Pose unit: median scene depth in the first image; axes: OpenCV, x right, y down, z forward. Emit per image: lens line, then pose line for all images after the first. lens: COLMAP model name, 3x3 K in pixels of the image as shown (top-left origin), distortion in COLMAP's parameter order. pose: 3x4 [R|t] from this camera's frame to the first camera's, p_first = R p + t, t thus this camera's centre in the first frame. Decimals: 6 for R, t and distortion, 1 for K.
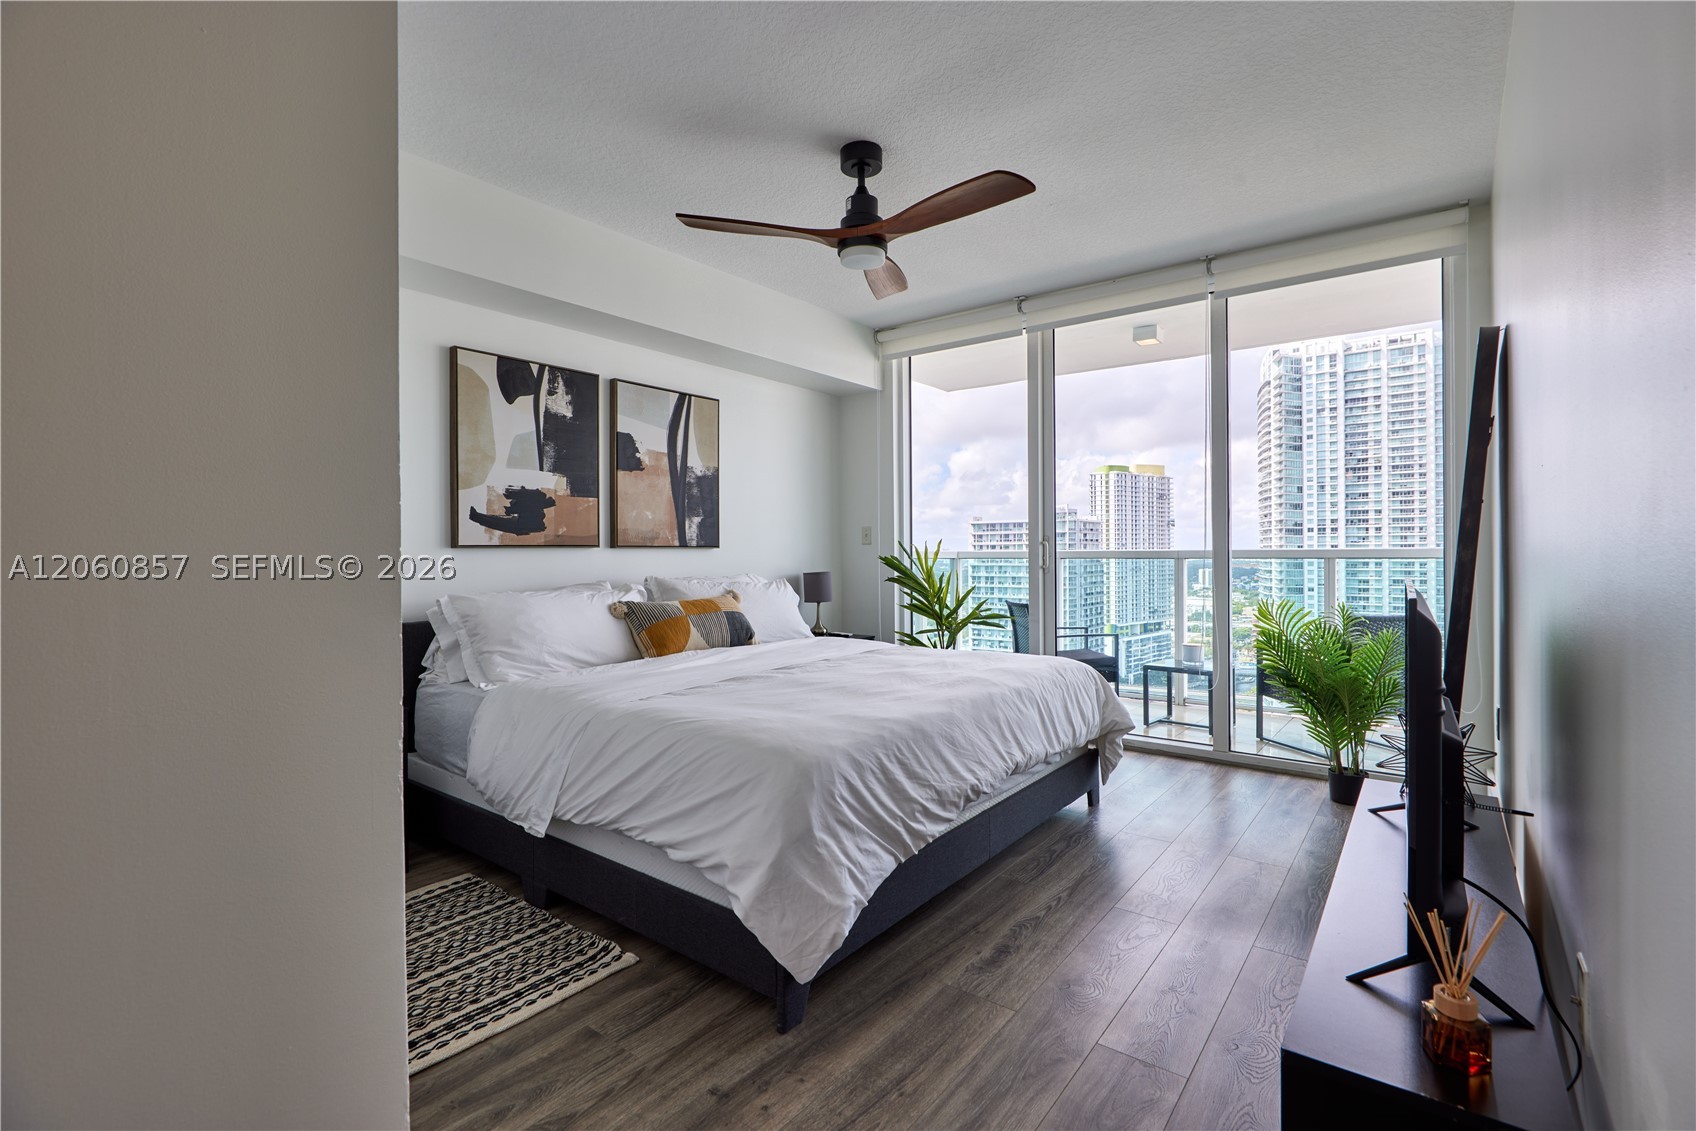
lens RADIAL K [[779.0, 0, 867.9], [0, 779.0, 559.2], [0, 0, 1]] dist [0.004186, -0.000246]
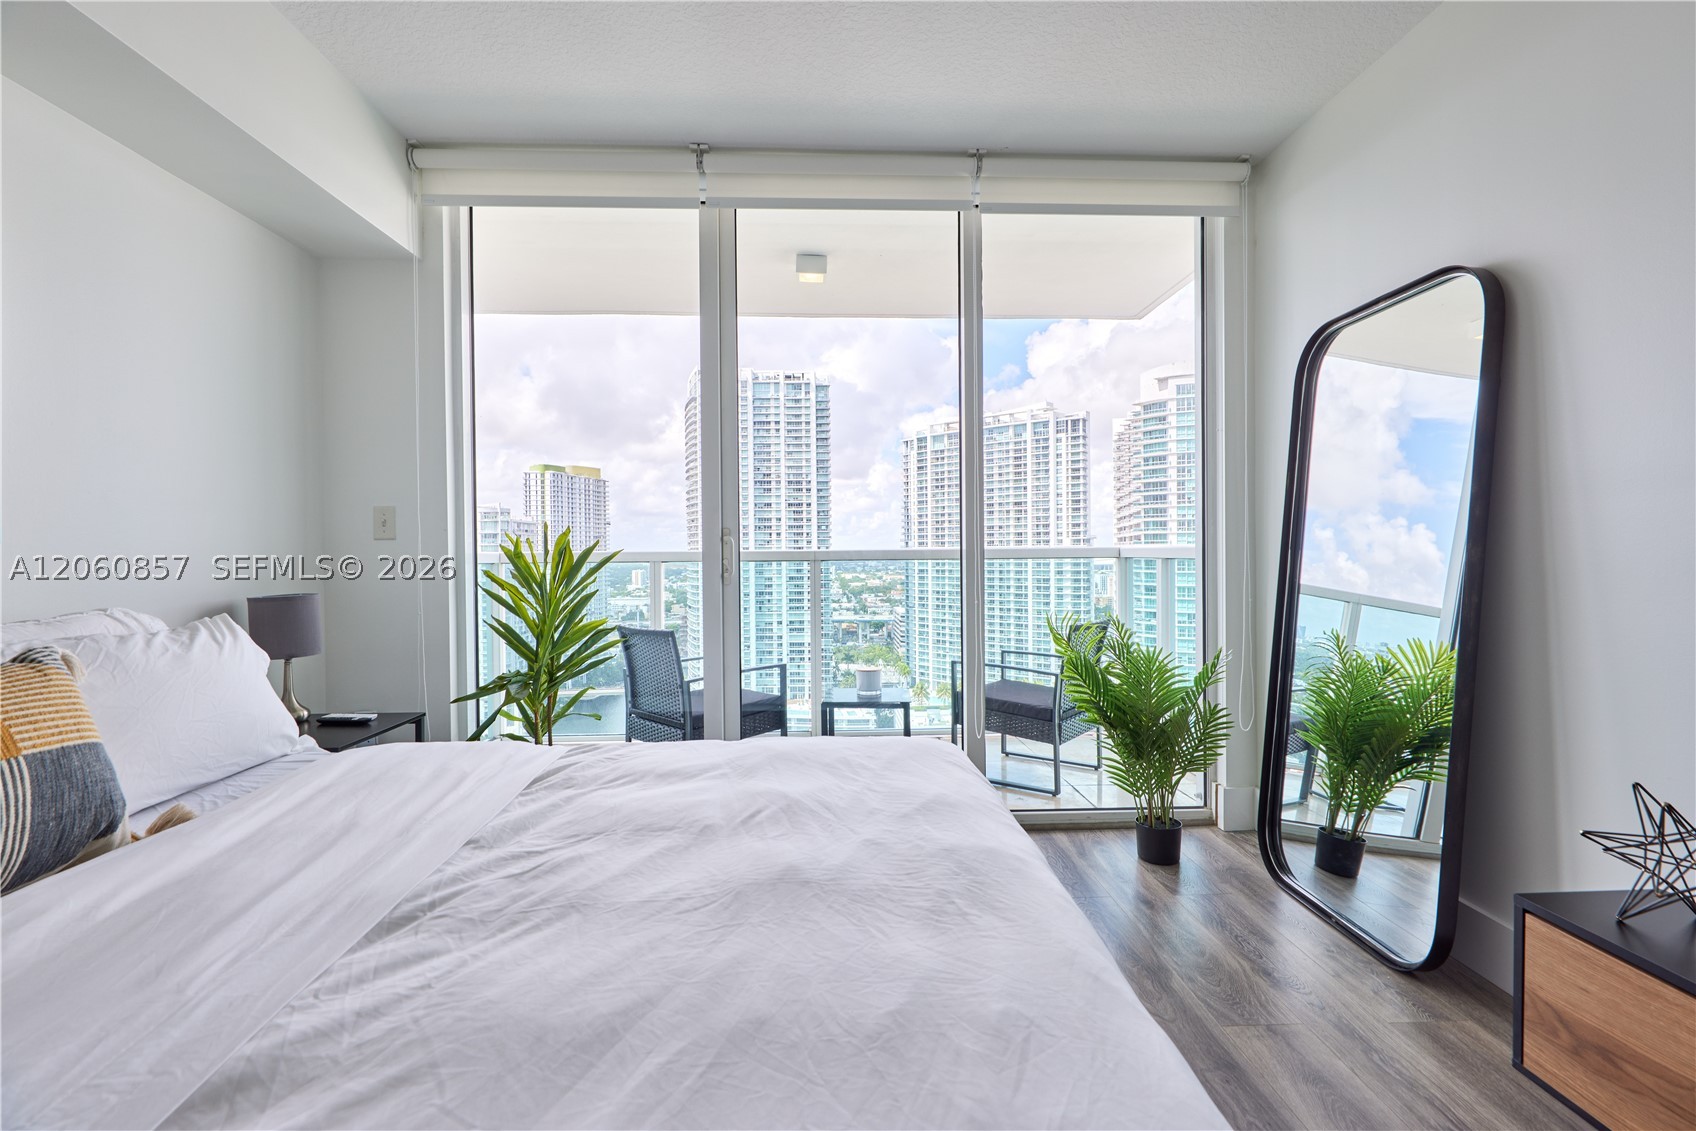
lens RADIAL K [[779.0, 0, 849.3], [0, 779.0, 554.5], [0, 0, 1]] dist [0.004186, -0.000246]
pose [[0.778014, -0.003601, 0.628237, -0.111692], [0.009157, 0.999942, -0.005608, -0.003094], [-0.628180, 0.010116, 0.778002, 0.467826]]
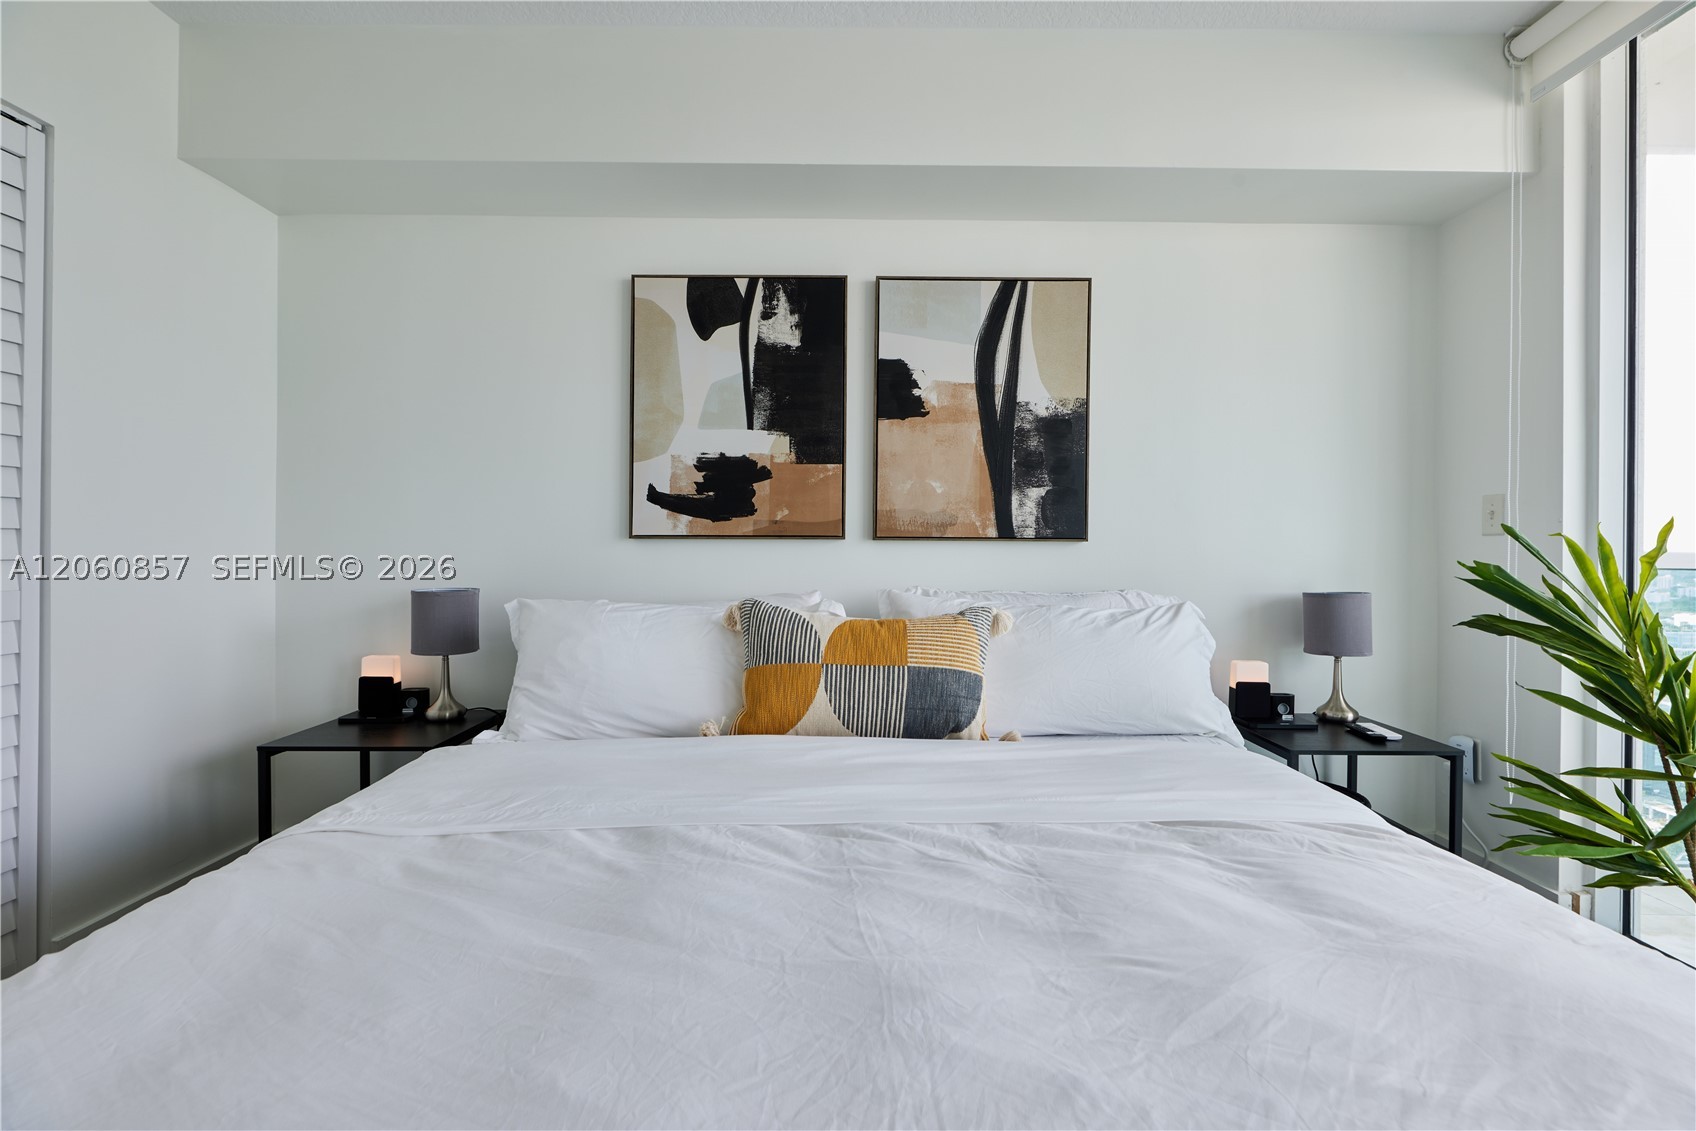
lens RADIAL K [[779.0, 0, 869.2], [0, 779.0, 541.3], [0, 0, 1]] dist [0.004186, -0.000246]
pose [[0.604222, 0.001191, -0.796815, 0.168642], [-0.015700, 0.999823, -0.010410, -0.006131], [0.796661, 0.018800, 0.604133, 0.555986]]
